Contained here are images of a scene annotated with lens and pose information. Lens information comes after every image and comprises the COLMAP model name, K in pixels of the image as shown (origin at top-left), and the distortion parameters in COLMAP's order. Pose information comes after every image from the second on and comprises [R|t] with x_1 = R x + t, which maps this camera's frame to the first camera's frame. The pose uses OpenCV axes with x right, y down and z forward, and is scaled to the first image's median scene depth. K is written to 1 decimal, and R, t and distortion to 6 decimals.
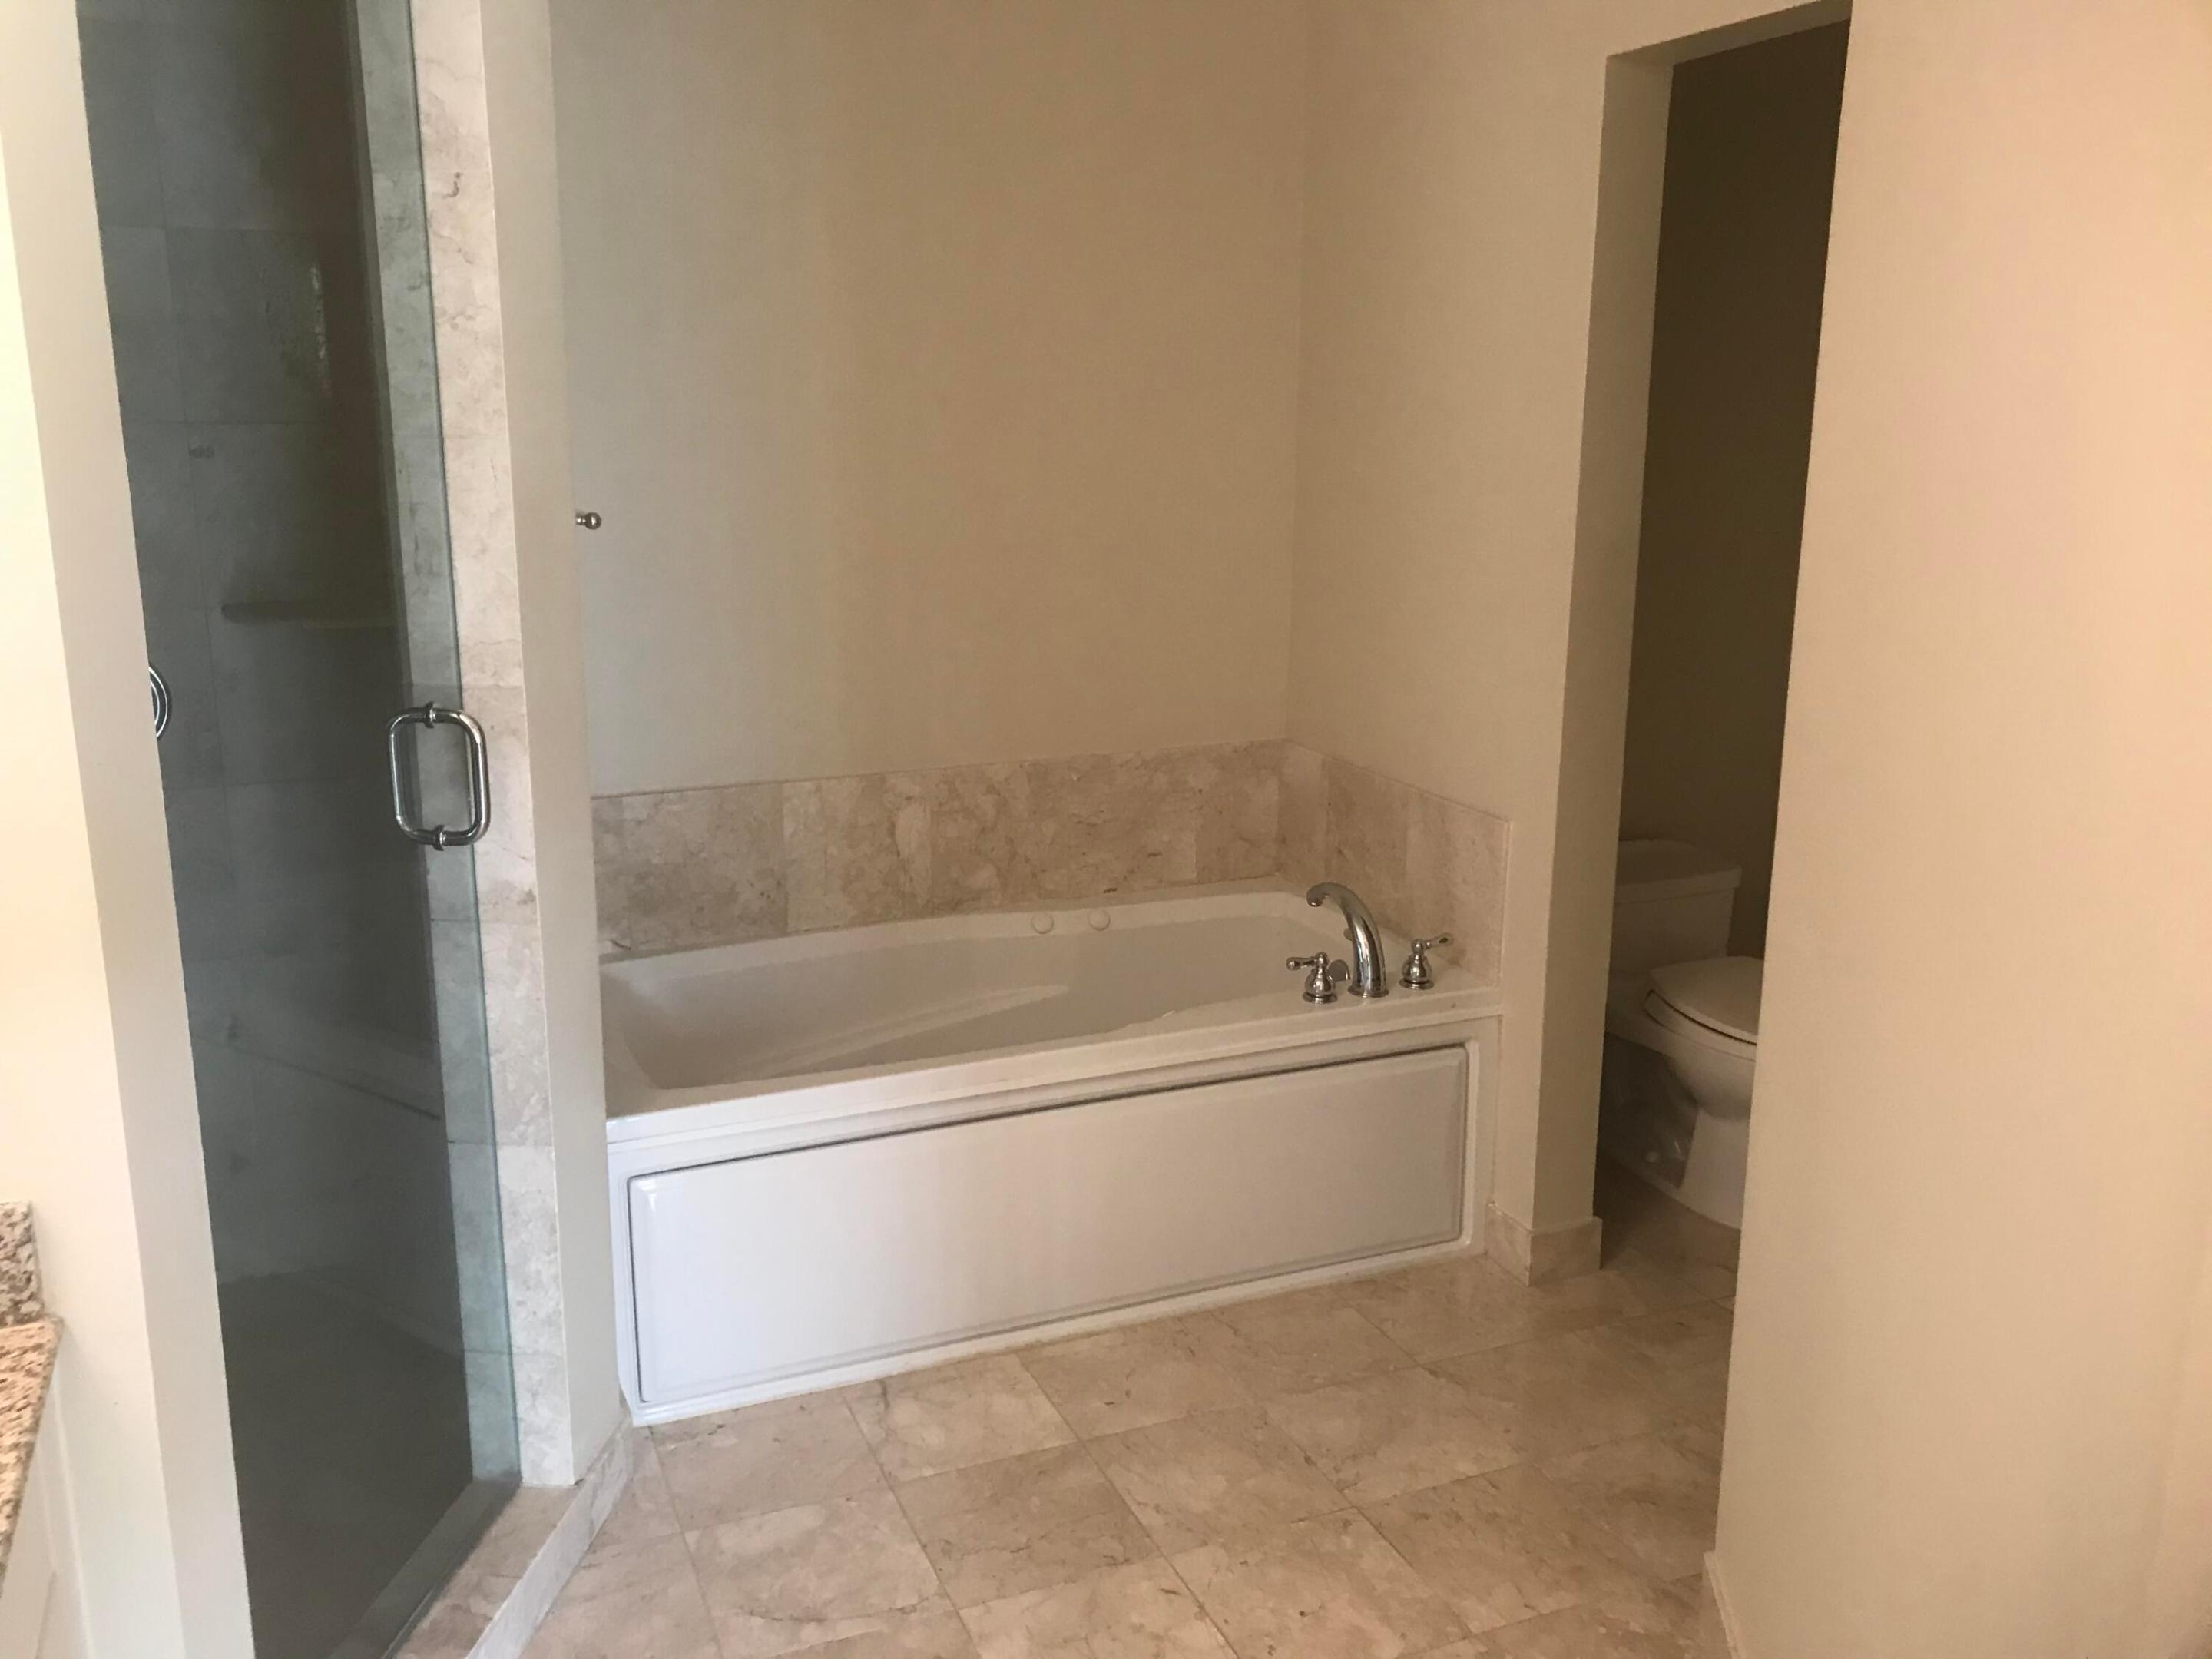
lens RADIAL K [[1827.8, 0, 1107.7], [0, 1827.8, 809.6], [0, 0, 1]] dist [0.030785, -0.004027]
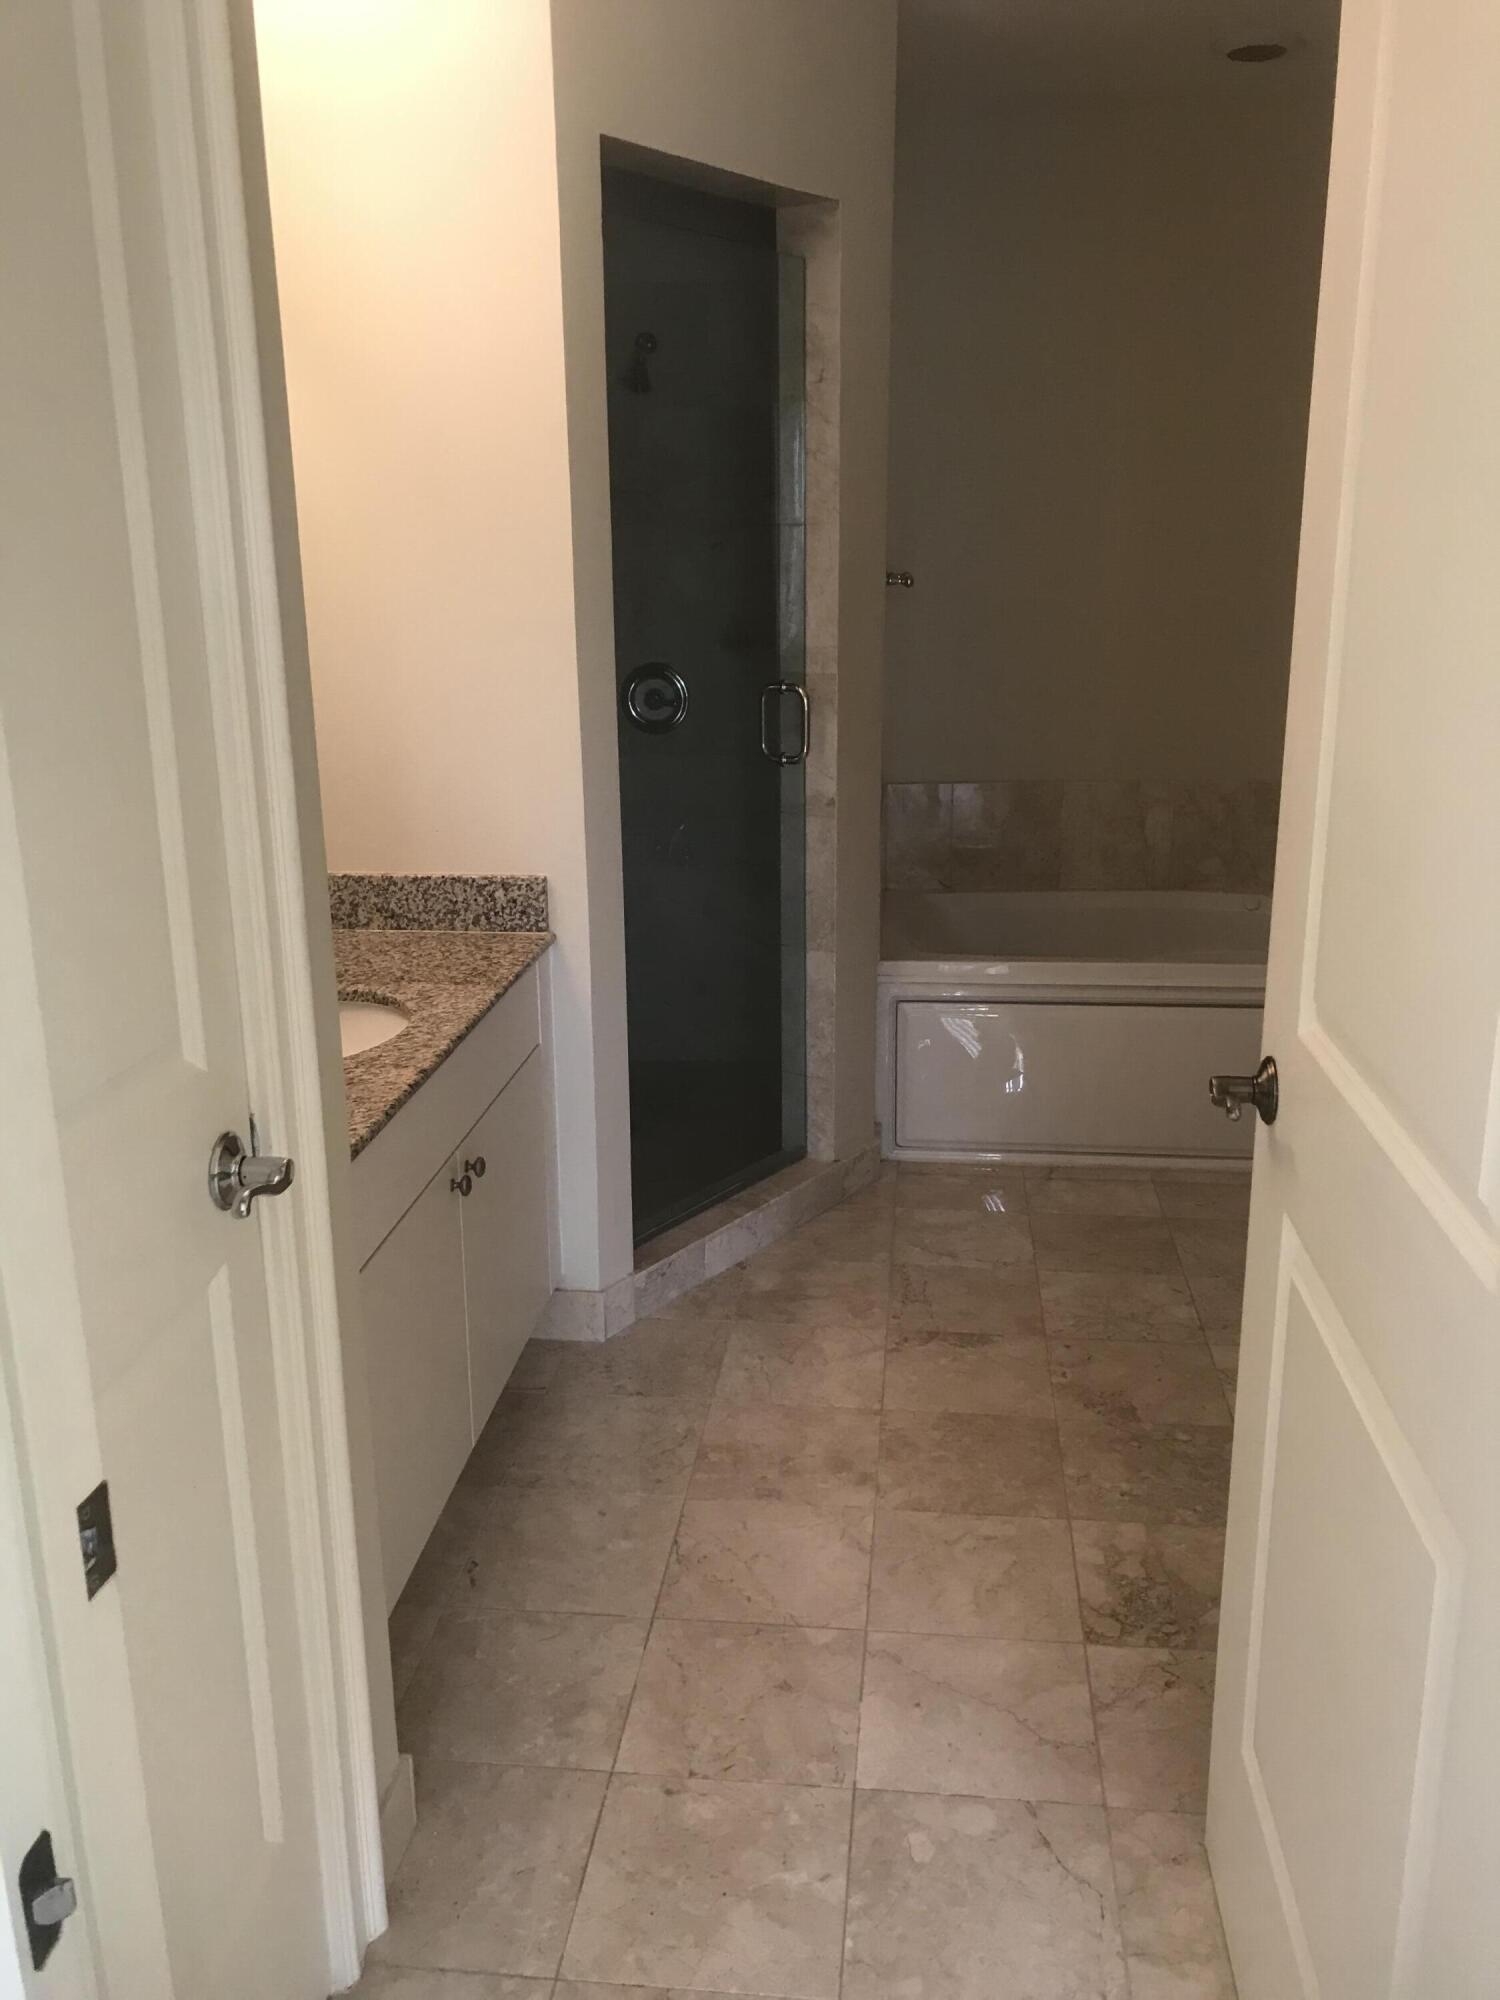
lens RADIAL K [[1652.6, 0, 752.8], [0, 1652.6, 1006.6], [0, 0, 1]] dist [0.030785, -0.004027]
pose [[0.872856, 0.117140, -0.473709, 0.353764], [-0.092010, 0.992855, 0.075979, 0.121944], [0.479225, -0.022733, 0.877398, -0.368487]]
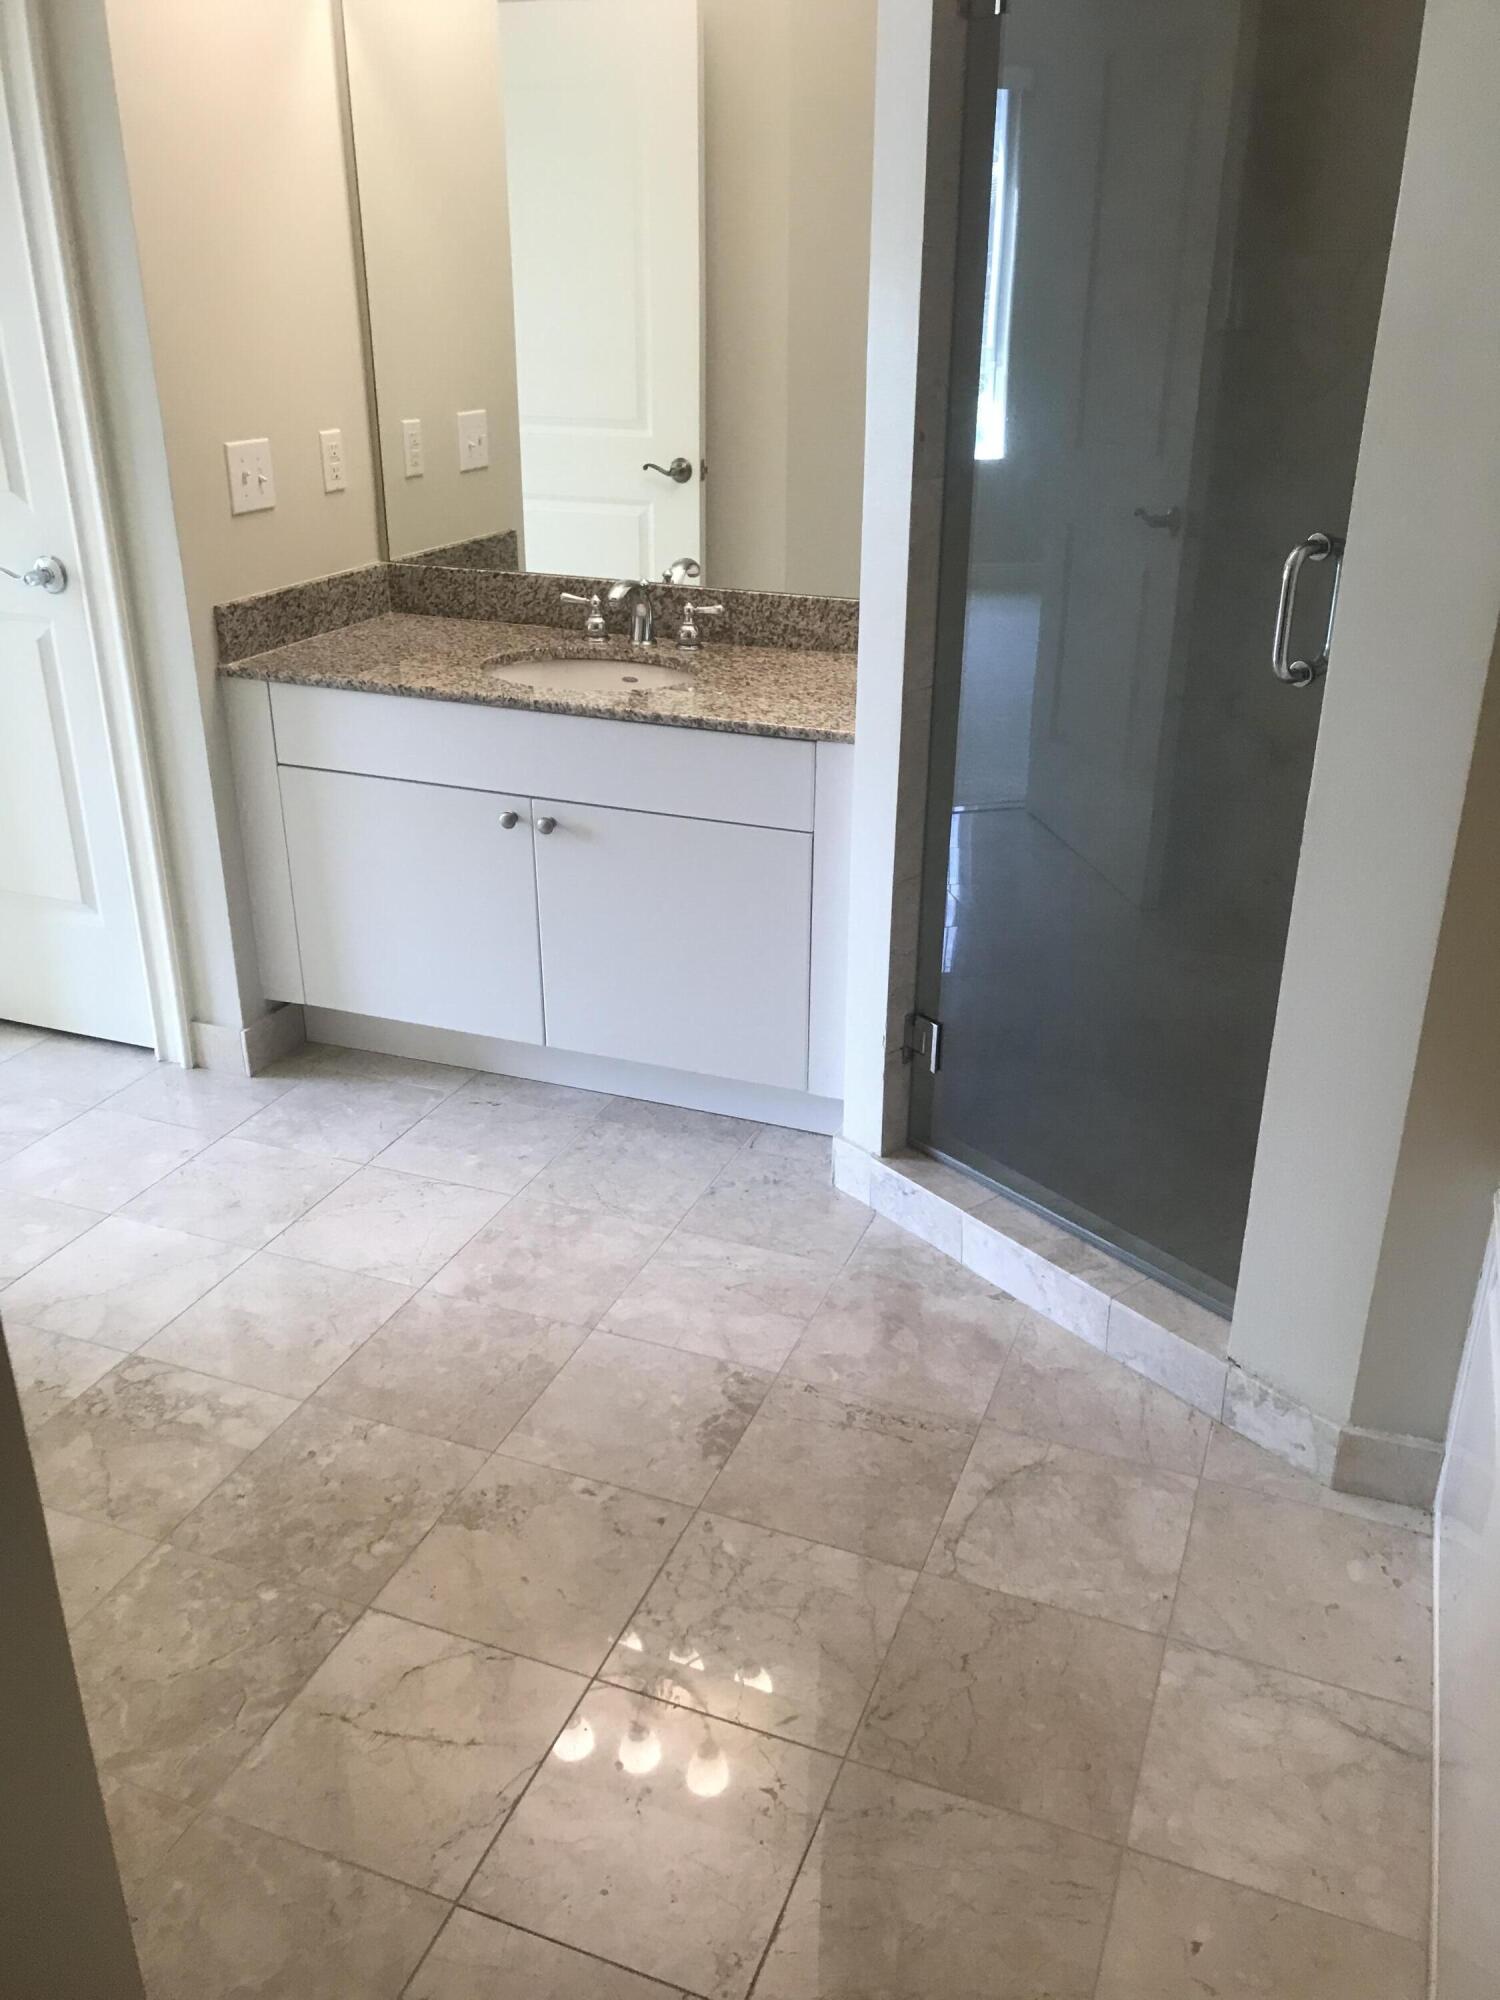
lens RADIAL K [[1652.6, 0, 758.8], [0, 1652.6, 999.7], [0, 0, 1]] dist [0.030785, -0.004027]
pose [[-0.693467, 0.278275, -0.664580, 0.458021], [-0.180995, 0.825539, 0.534534, -0.246200], [0.697384, 0.490967, -0.522118, 1.236826]]
